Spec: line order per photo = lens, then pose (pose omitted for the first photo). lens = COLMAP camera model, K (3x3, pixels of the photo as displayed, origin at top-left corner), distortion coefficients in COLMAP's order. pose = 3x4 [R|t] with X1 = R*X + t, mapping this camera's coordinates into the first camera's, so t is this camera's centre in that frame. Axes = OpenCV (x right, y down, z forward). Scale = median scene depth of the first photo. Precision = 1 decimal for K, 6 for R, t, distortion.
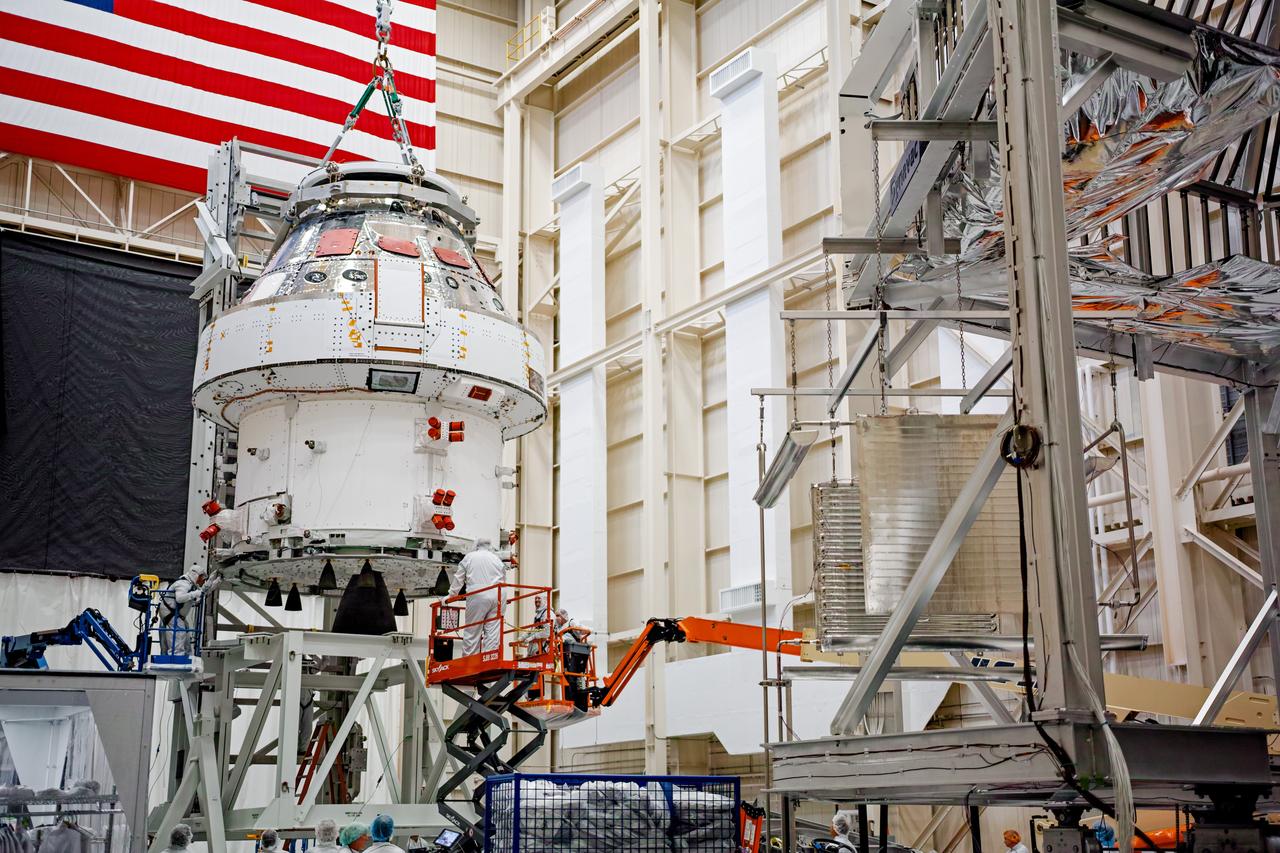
lens RADIAL K [[1621.7, 0, 654.8], [0, 1621.7, 425.0], [0, 0, 1]] dist [0.150275, 0.000000]
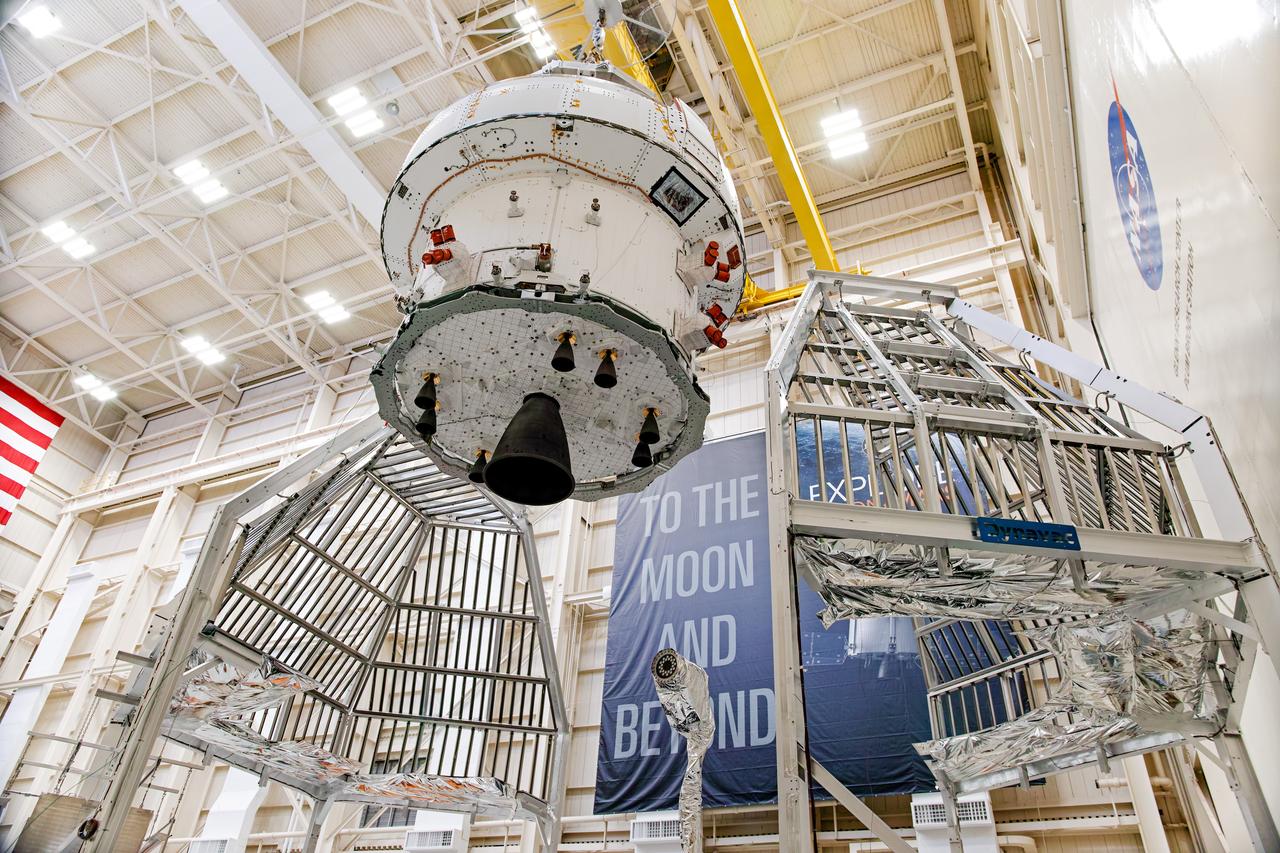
lens RADIAL K [[895.5, 0, 644.6], [0, 895.5, 418.7], [0, 0, 1]] dist [-0.081309, 0.068411]
pose [[0.847099, 0.364719, 0.386528, 0.102786], [-0.193527, 0.889093, -0.414803, -0.069973], [-0.494946, 0.276576, 0.823732, -0.263942]]
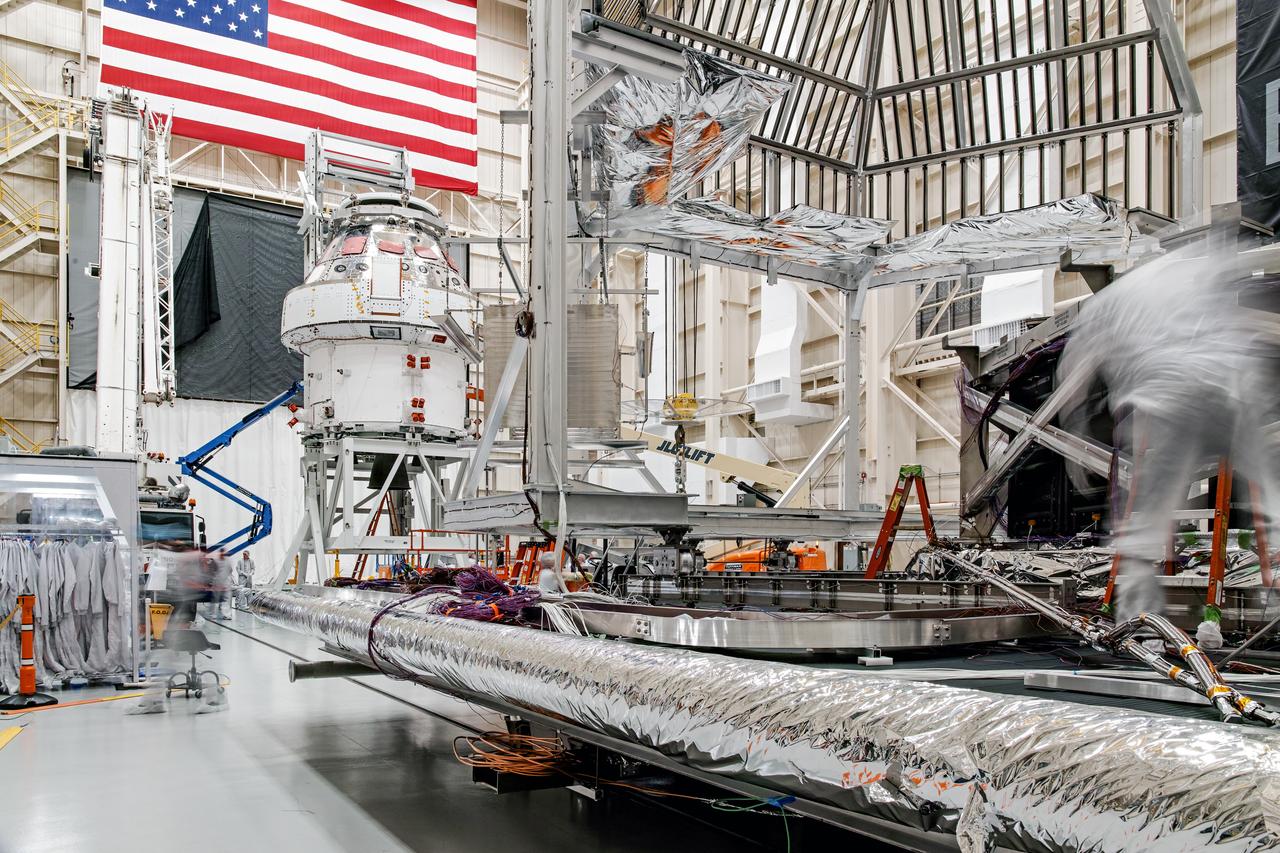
lens RADIAL K [[963.9, 0, 657.6], [0, 963.9, 572.7], [0, 0, 1]] dist [-0.045949, 0.027635]
pose [[0.999771, 0.009819, -0.019039, 0.192730], [-0.004558, 0.965913, 0.258826, 0.002195], [0.020932, -0.258680, 0.965736, 0.007352]]
